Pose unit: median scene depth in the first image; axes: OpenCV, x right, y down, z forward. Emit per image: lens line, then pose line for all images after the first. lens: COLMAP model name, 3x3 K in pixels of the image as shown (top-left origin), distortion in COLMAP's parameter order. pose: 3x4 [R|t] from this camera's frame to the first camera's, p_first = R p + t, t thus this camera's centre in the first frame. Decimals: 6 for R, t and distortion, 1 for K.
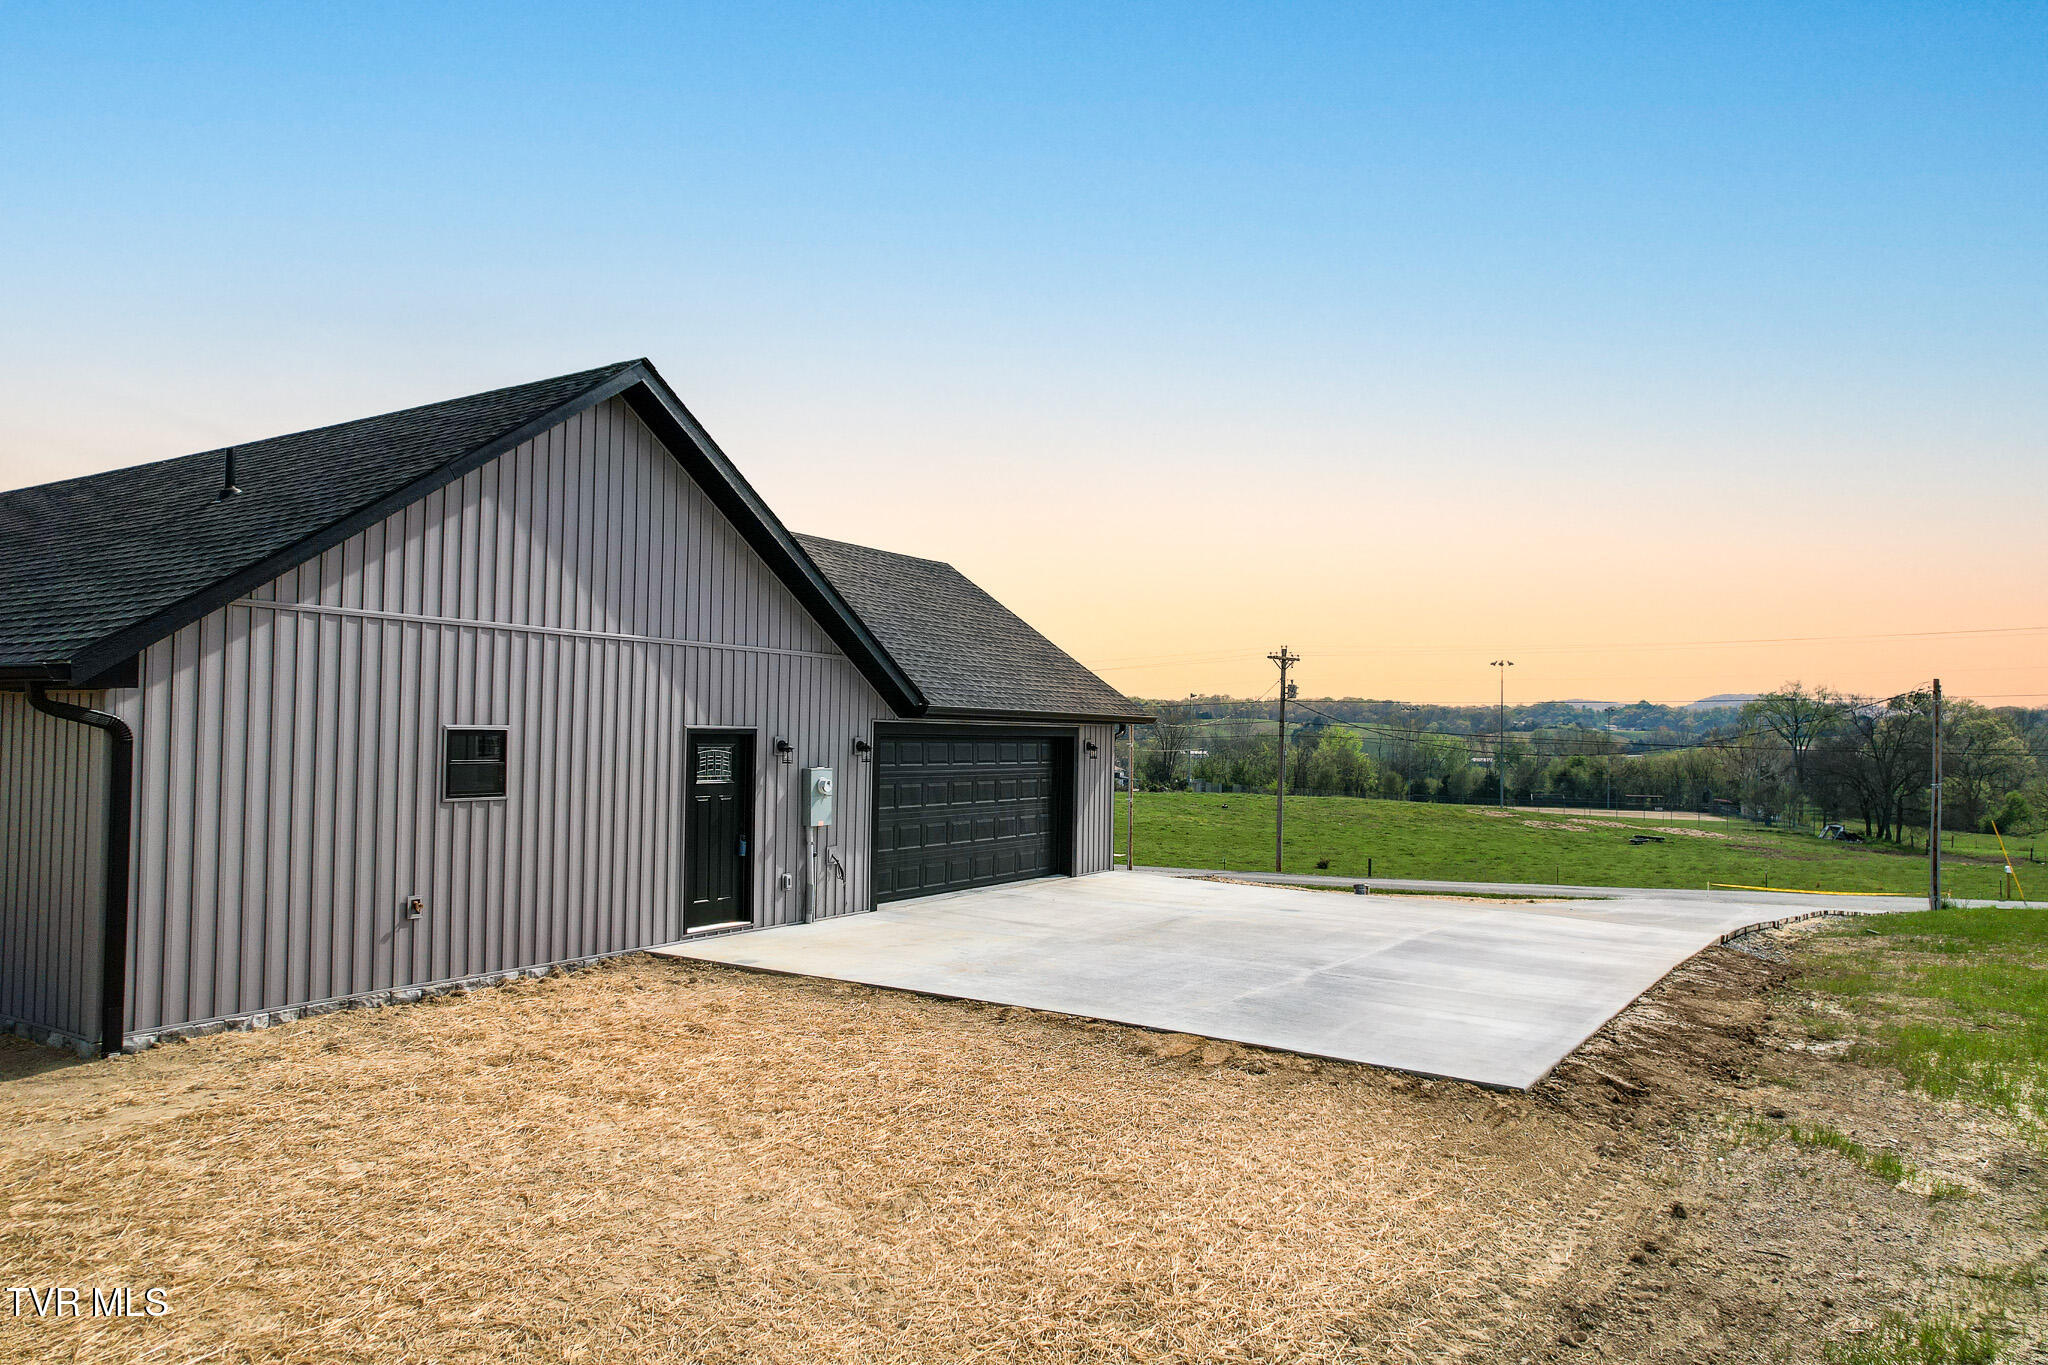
lens RADIAL K [[1308.2, 0, 1033.5], [0, 1308.2, 700.1], [0, 0, 1]] dist [-0.069313, 0.061776]
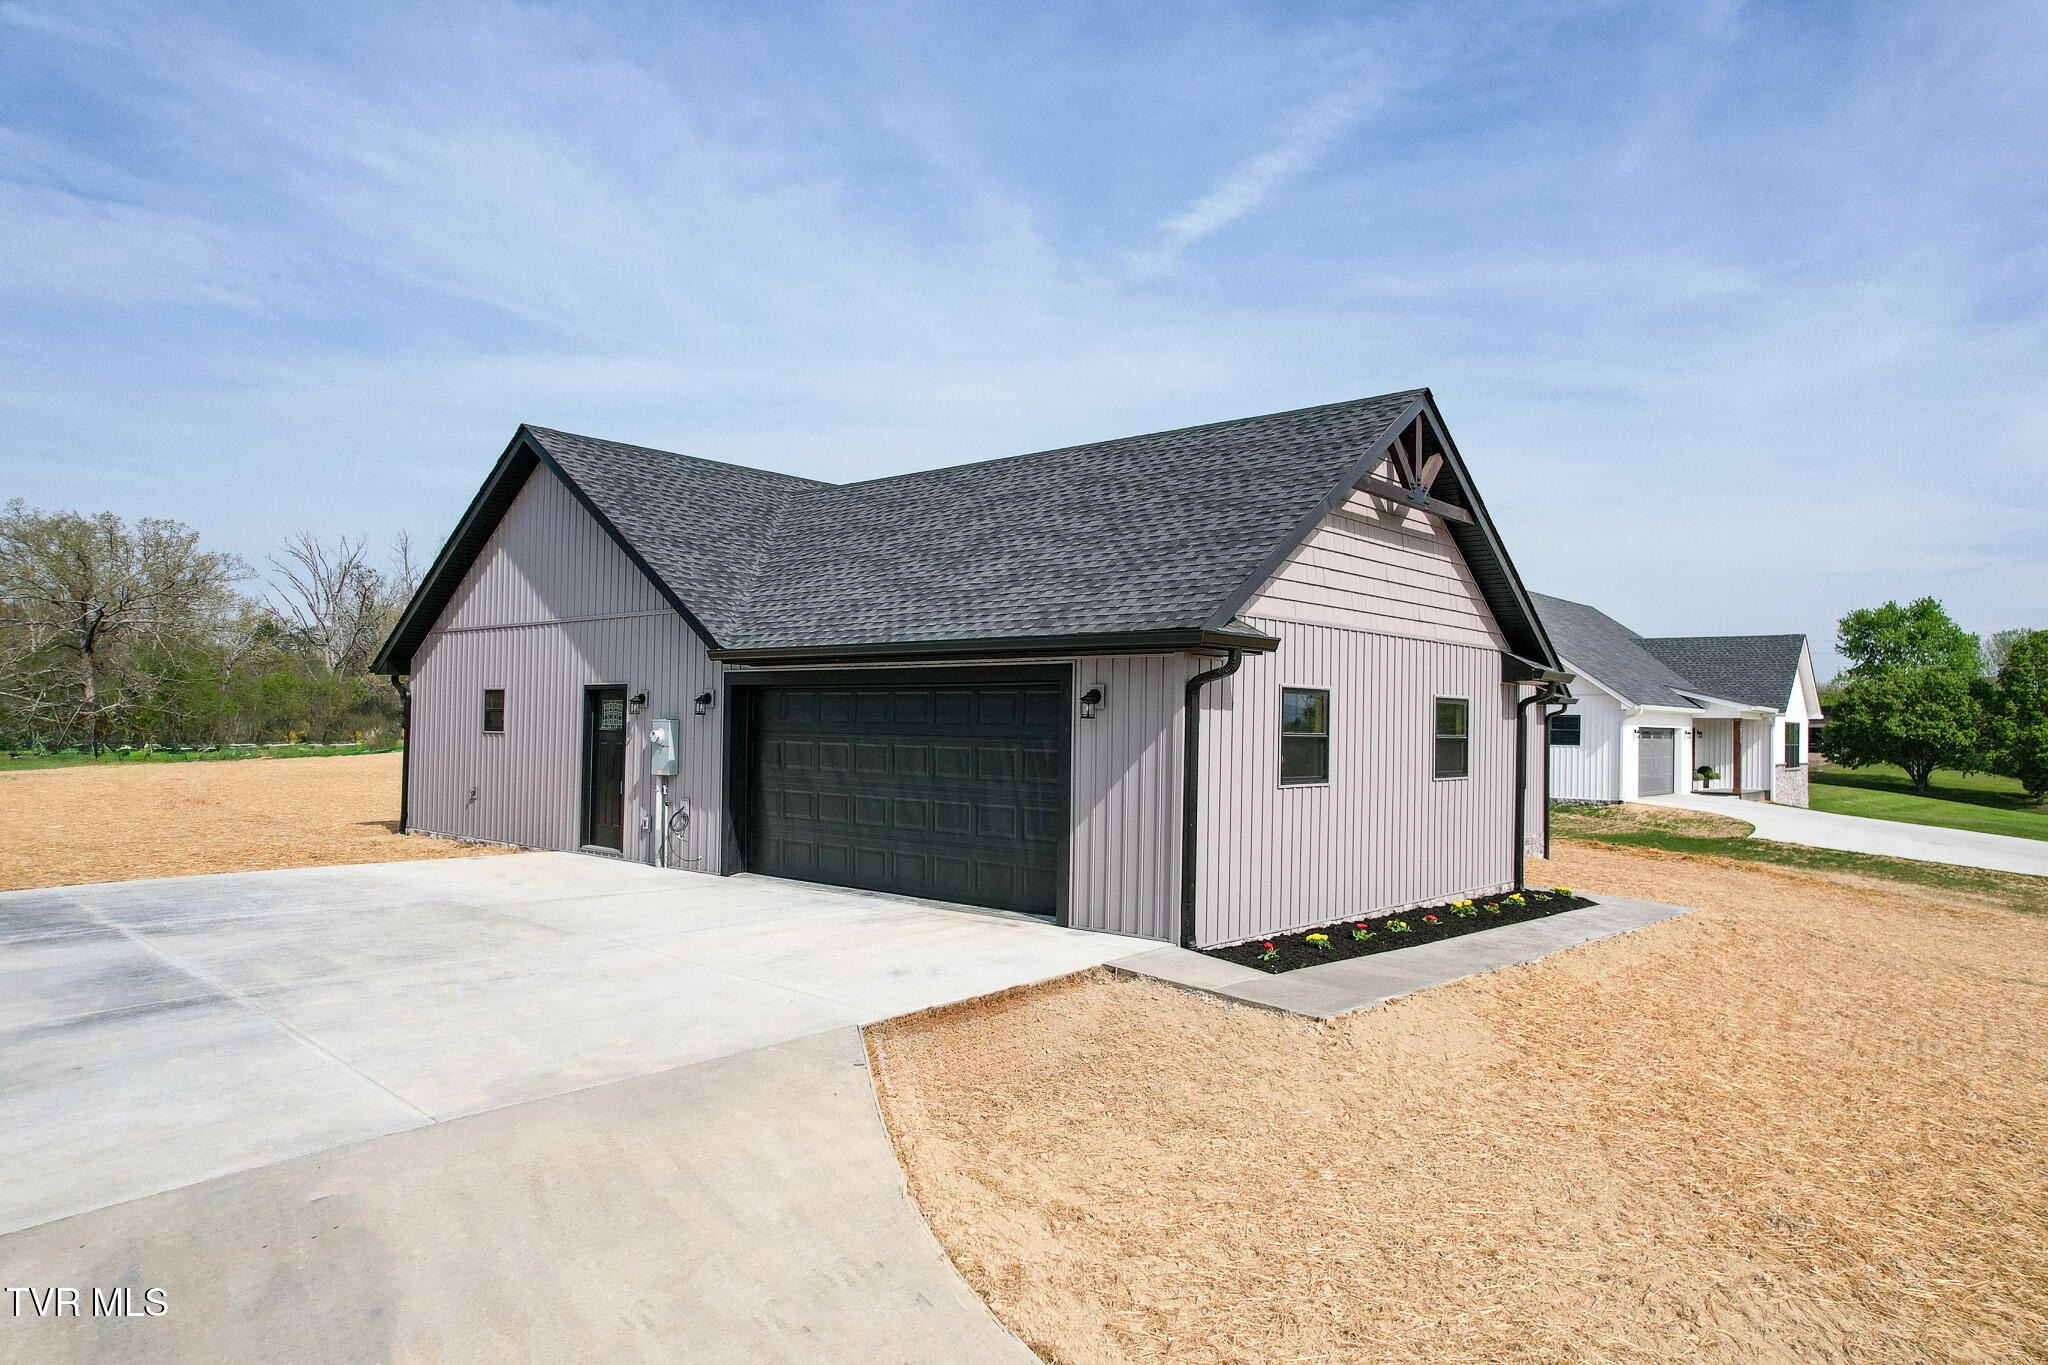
lens RADIAL K [[1308.2, 0, 1033.5], [0, 1308.2, 700.1], [0, 0, 1]] dist [-0.069313, 0.061776]
pose [[-0.161743, -0.042821, -0.985903, 0.950999], [0.003292, 0.999029, -0.043932, 0.098580], [0.986827, -0.010351, -0.161445, 1.727735]]
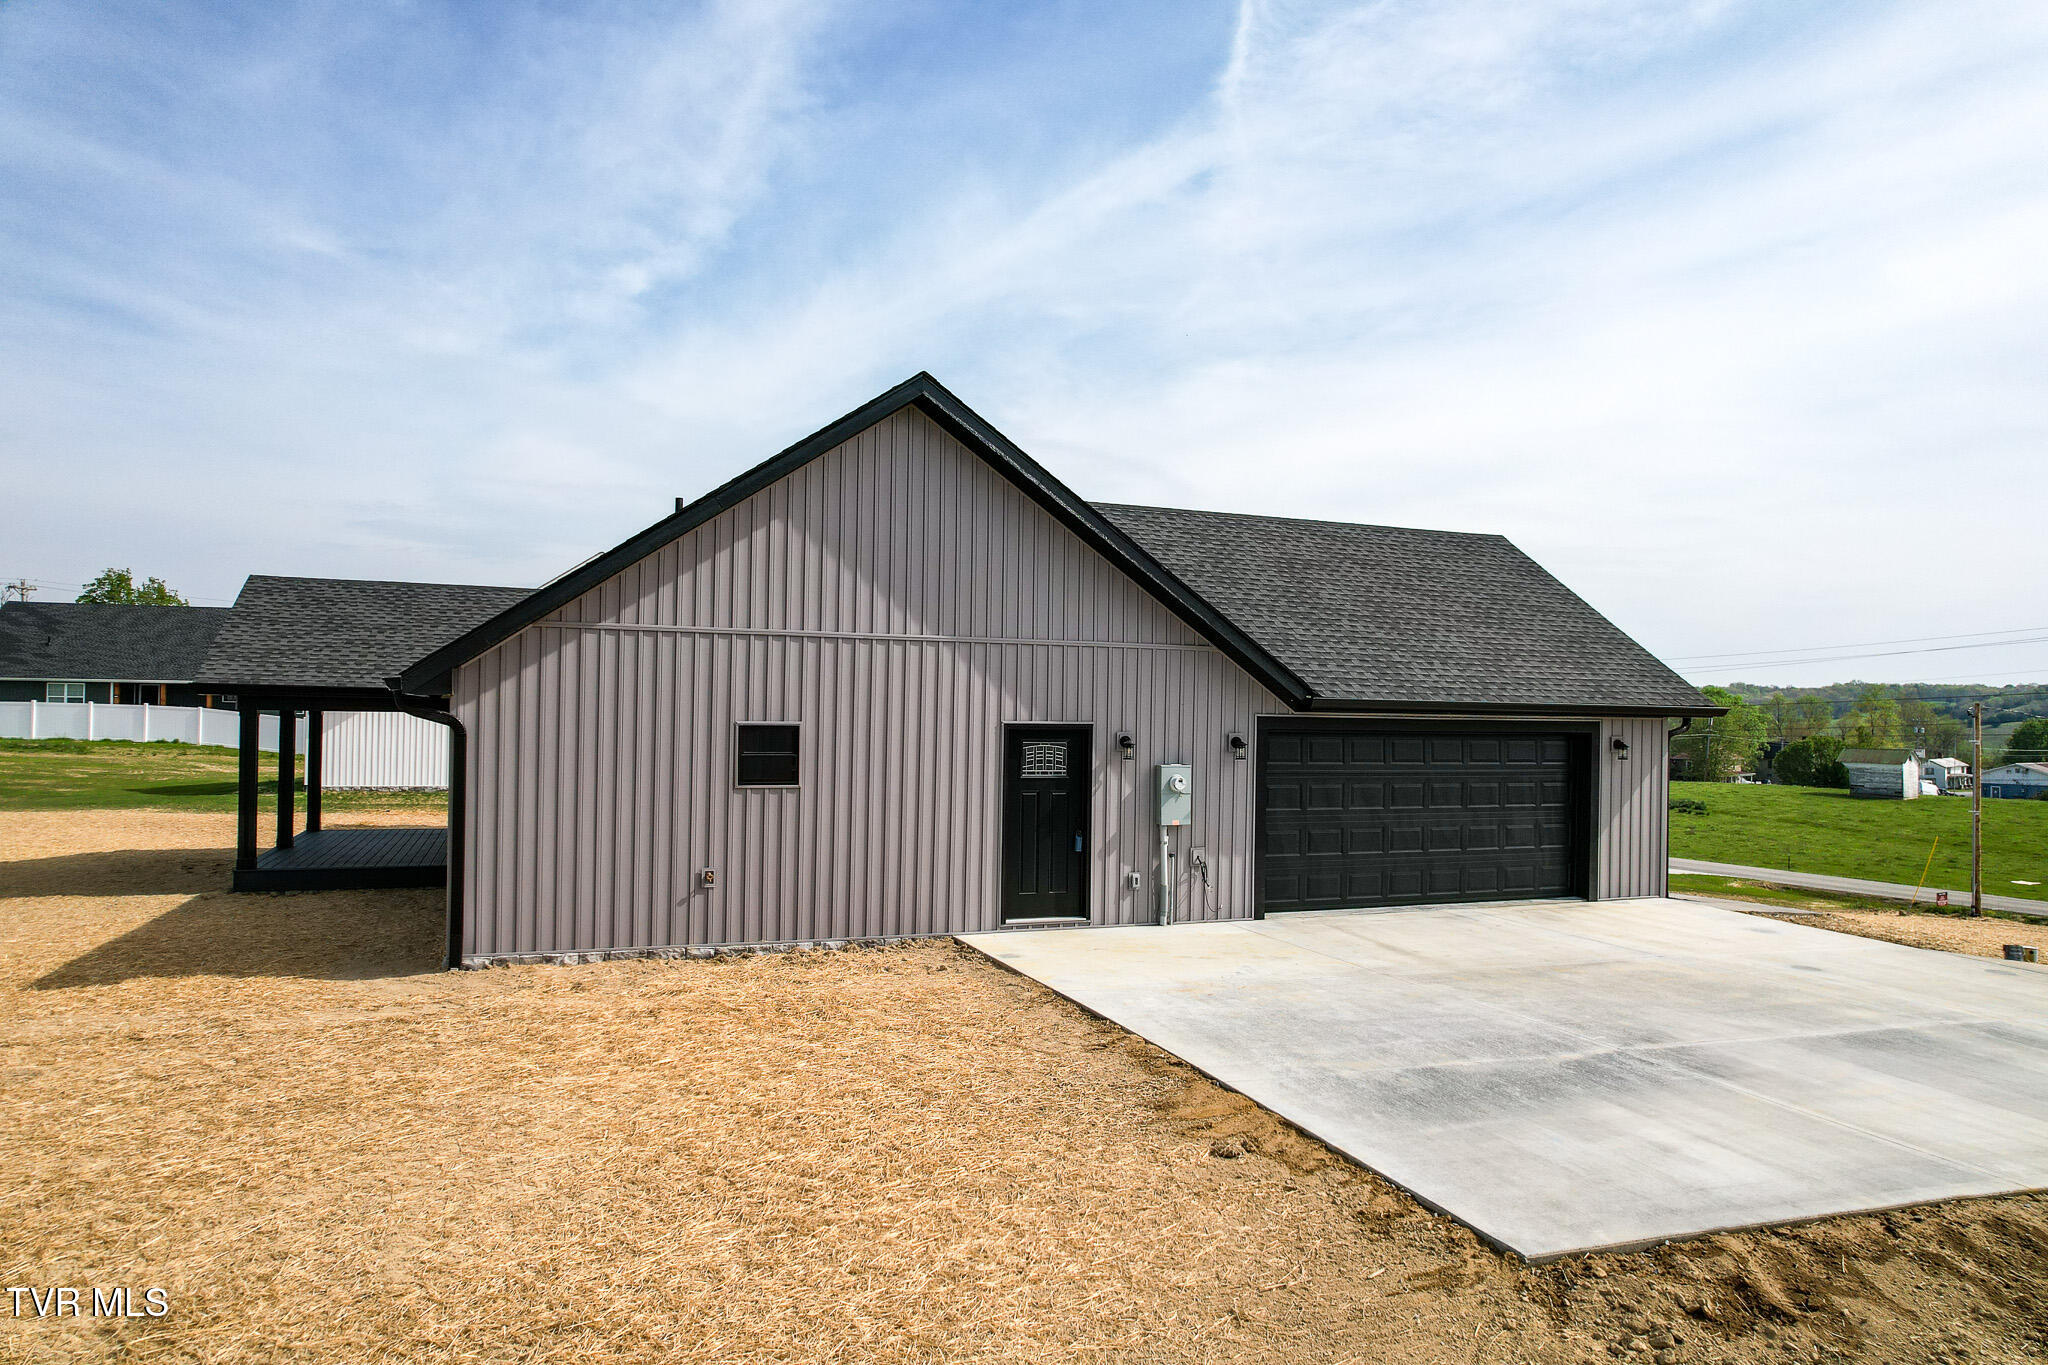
lens RADIAL K [[1308.2, 0, 1033.5], [0, 1308.2, 700.1], [0, 0, 1]] dist [-0.069313, 0.061776]
pose [[0.794995, -0.010669, -0.606522, 0.398814], [0.013938, 0.999903, 0.000680, 0.002887], [0.606455, -0.008994, 0.795067, 0.208648]]
